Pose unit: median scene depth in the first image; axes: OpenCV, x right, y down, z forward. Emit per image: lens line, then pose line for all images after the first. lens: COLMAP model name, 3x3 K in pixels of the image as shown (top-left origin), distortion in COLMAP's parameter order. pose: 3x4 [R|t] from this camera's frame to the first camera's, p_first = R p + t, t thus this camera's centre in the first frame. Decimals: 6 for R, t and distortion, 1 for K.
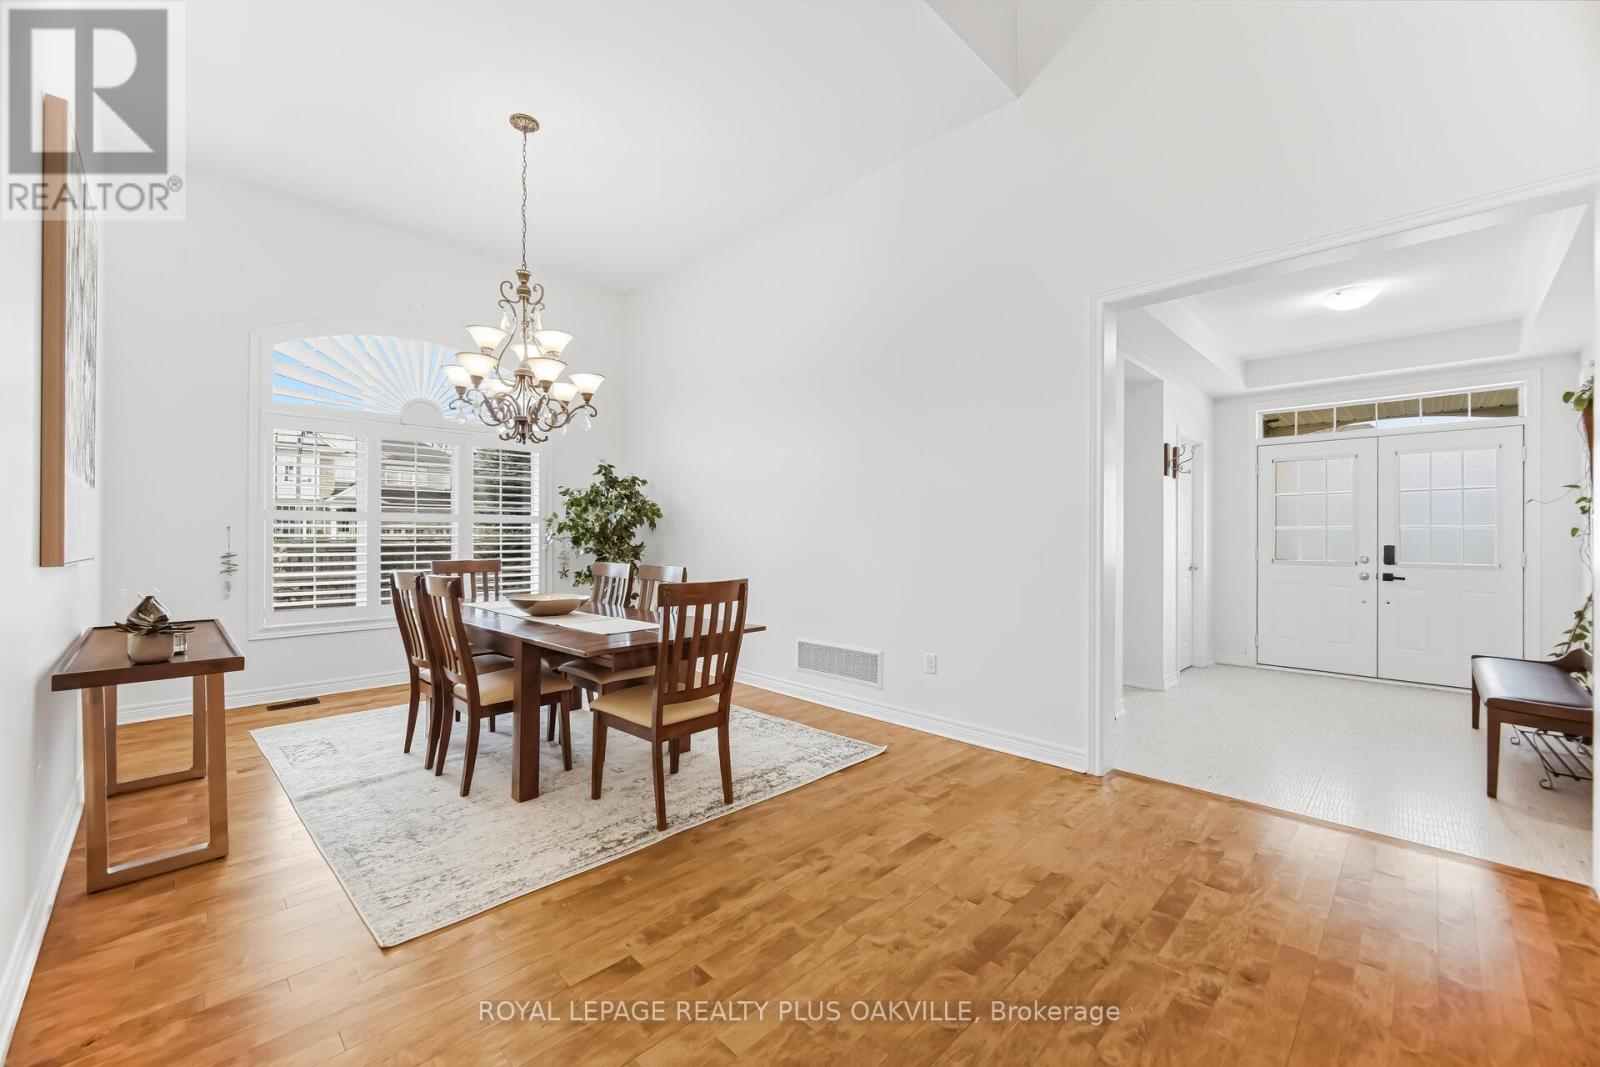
lens RADIAL K [[649.4, 0, 800.0], [0, 649.4, 533.5], [0, 0, 1]] dist [0.000097, -0.000055]
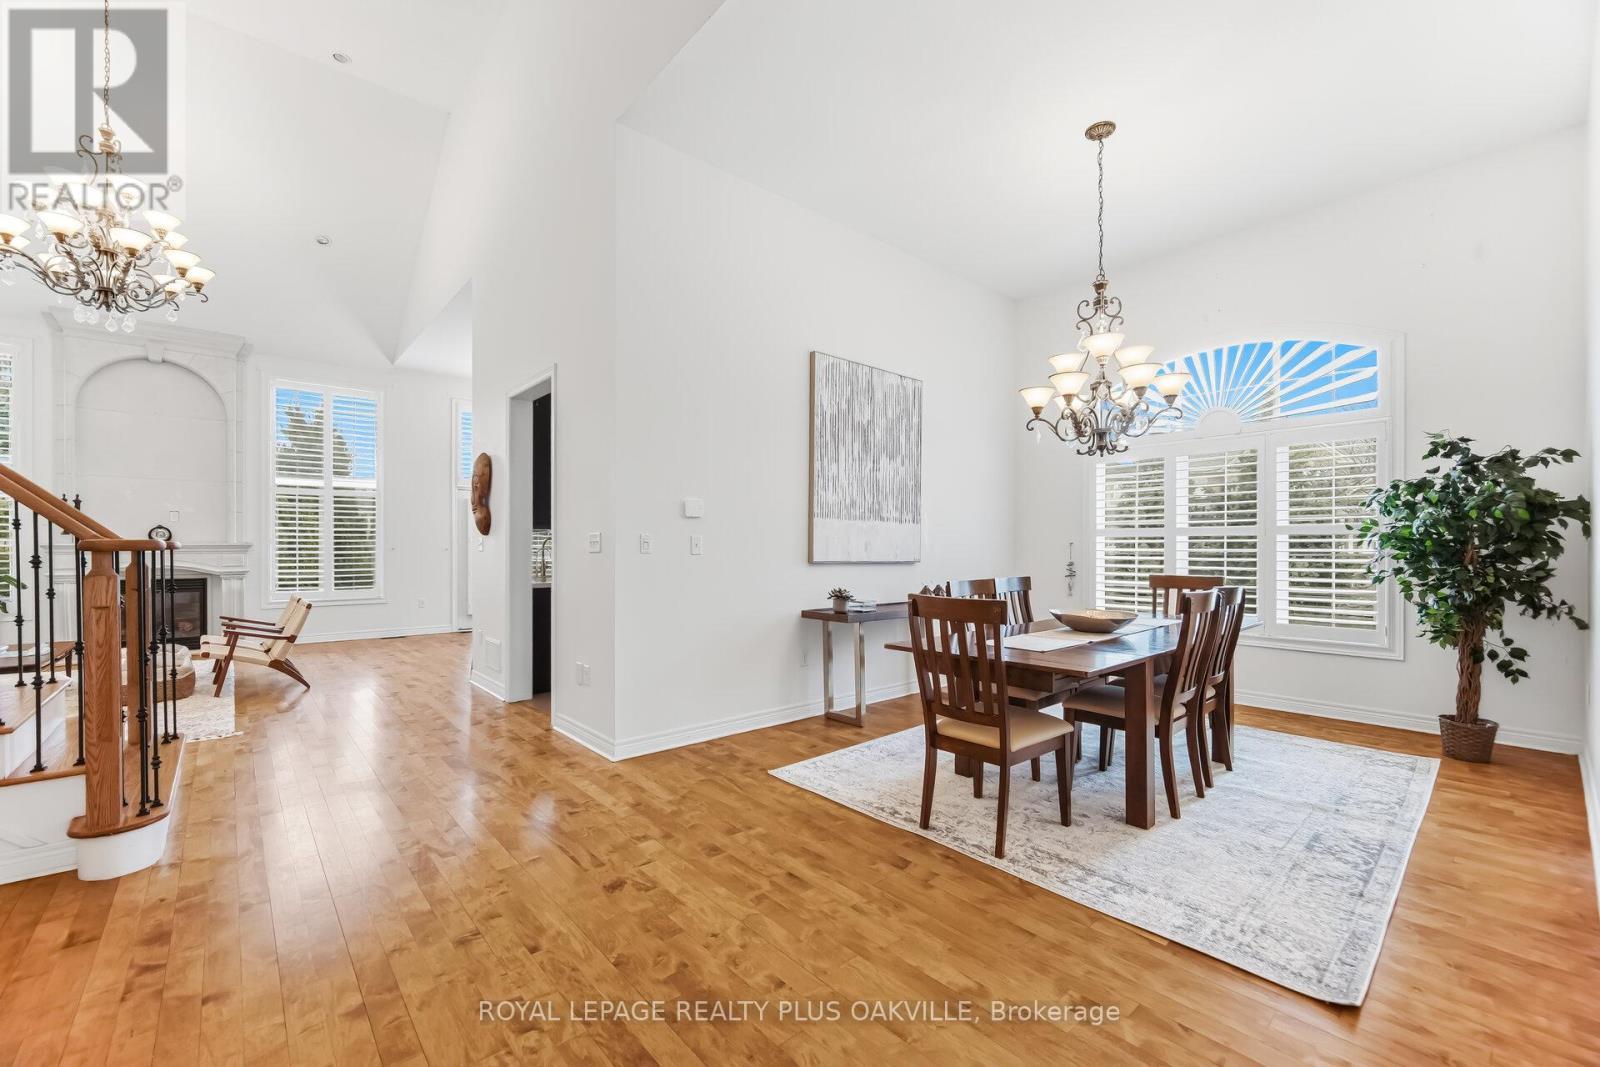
lens RADIAL K [[680.4, 0, 801.8], [0, 680.4, 548.7], [0, 0, 1]] dist [-0.000323, -0.000075]
pose [[-0.090842, -0.000430, -0.995865, 0.823985], [0.000230, 1.000000, -0.000453, 0.003155], [0.995865, -0.000270, -0.090842, 0.822779]]
